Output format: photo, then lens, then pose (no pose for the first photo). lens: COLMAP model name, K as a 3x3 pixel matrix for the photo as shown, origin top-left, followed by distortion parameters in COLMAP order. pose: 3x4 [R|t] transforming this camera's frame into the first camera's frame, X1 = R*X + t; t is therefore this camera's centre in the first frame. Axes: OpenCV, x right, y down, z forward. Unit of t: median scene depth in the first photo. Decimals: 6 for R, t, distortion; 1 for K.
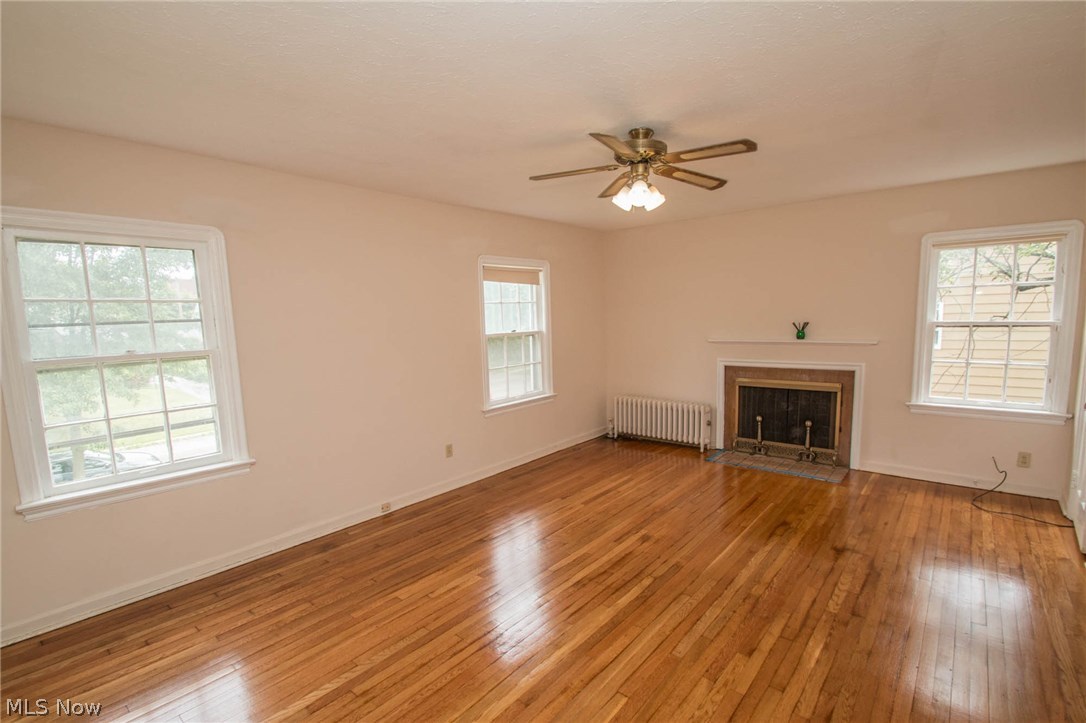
lens RADIAL K [[498.1, 0, 549.5], [0, 498.1, 369.3], [0, 0, 1]] dist [0.000292, -0.000873]
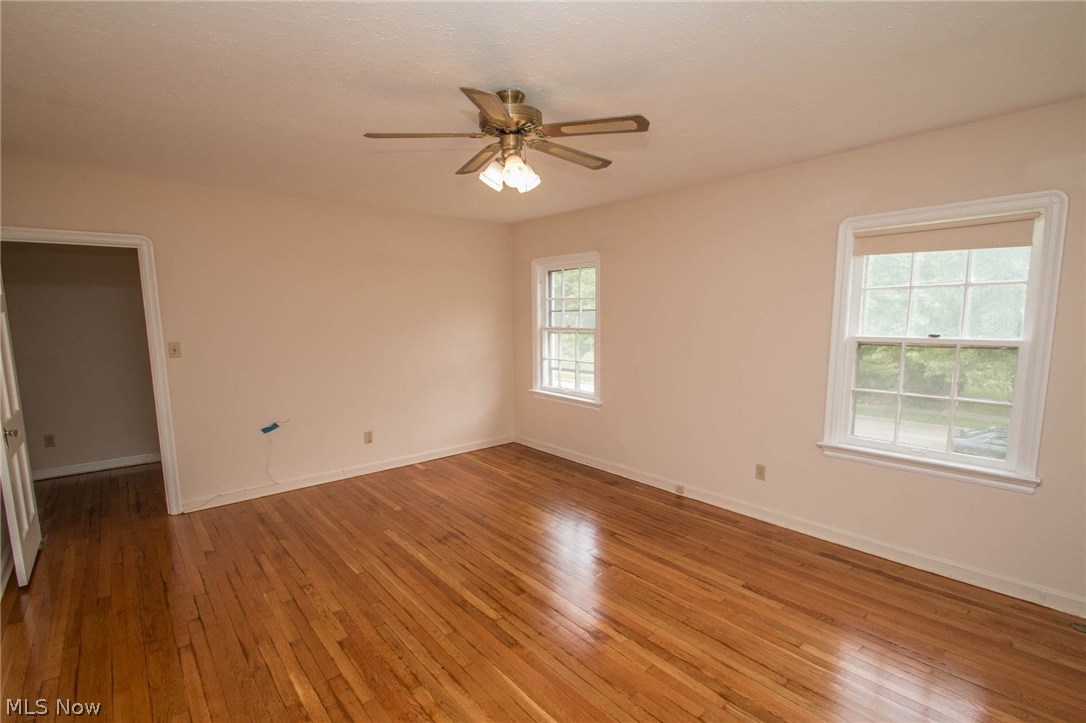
lens RADIAL K [[498.1, 0, 548.8], [0, 498.1, 365.7], [0, 0, 1]] dist [0.000292, -0.000873]
pose [[-0.152626, 0.130905, -0.979576, 0.946607], [-0.093087, 0.984878, 0.146118, -0.145600], [0.983890, 0.113487, -0.138132, 1.111491]]
